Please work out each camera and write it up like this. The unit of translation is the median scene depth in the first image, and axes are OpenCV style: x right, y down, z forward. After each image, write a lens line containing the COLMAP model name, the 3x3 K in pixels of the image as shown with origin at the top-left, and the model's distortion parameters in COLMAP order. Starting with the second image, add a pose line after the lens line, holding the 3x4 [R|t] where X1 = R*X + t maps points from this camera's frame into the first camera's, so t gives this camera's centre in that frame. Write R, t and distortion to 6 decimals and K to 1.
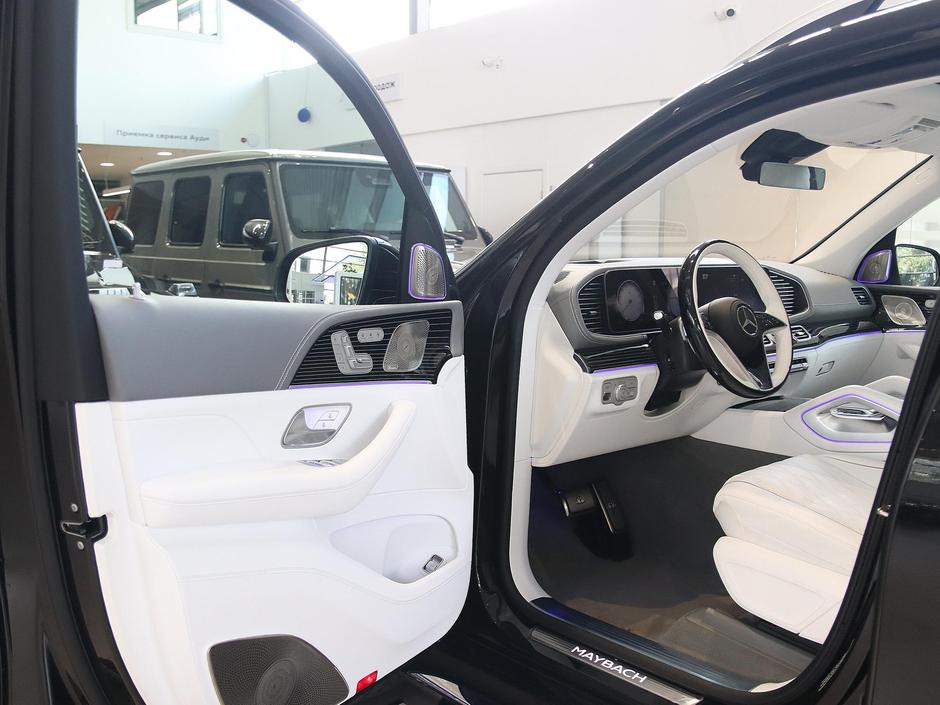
lens RADIAL K [[905.4, 0, 483.2], [0, 905.4, 352.2], [0, 0, 1]] dist [-0.054707, 0.013194]
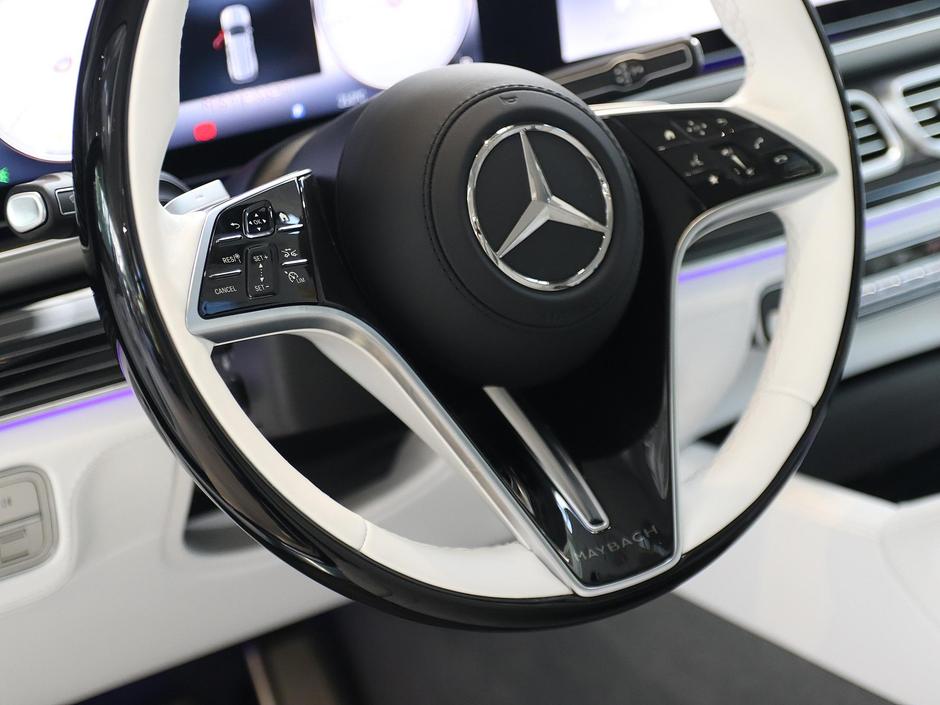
lens RADIAL K [[1911.5, 0, 470.0], [0, 1911.5, 352.5], [0, 0, 1]] dist [0.063032, 0.217913]
pose [[0.991107, -0.007509, -0.132858, 0.330516], [0.042667, 0.963625, 0.263829, -0.110511], [0.126044, -0.267152, 0.955376, 0.613590]]
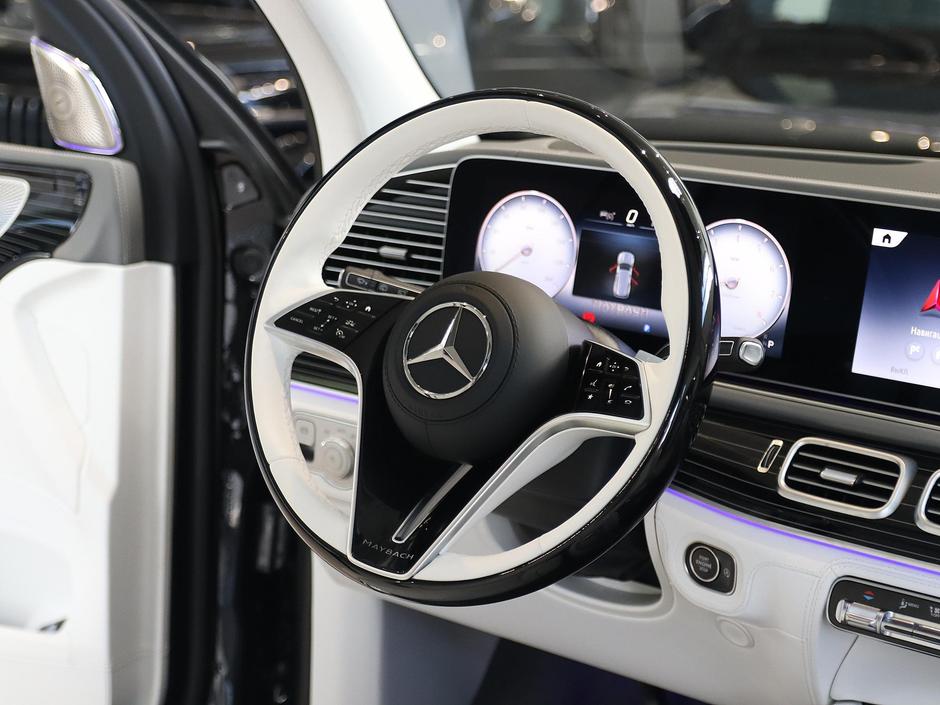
lens RADIAL K [[1658.4, 0, 470.0], [0, 1658.4, 352.5], [0, 0, 1]] dist [0.021082, 0.181685]
pose [[0.256344, 0.215837, -0.942179, 0.839569], [-0.181138, 0.968208, 0.172517, -0.135092], [0.949461, 0.126441, 0.287291, 0.842560]]
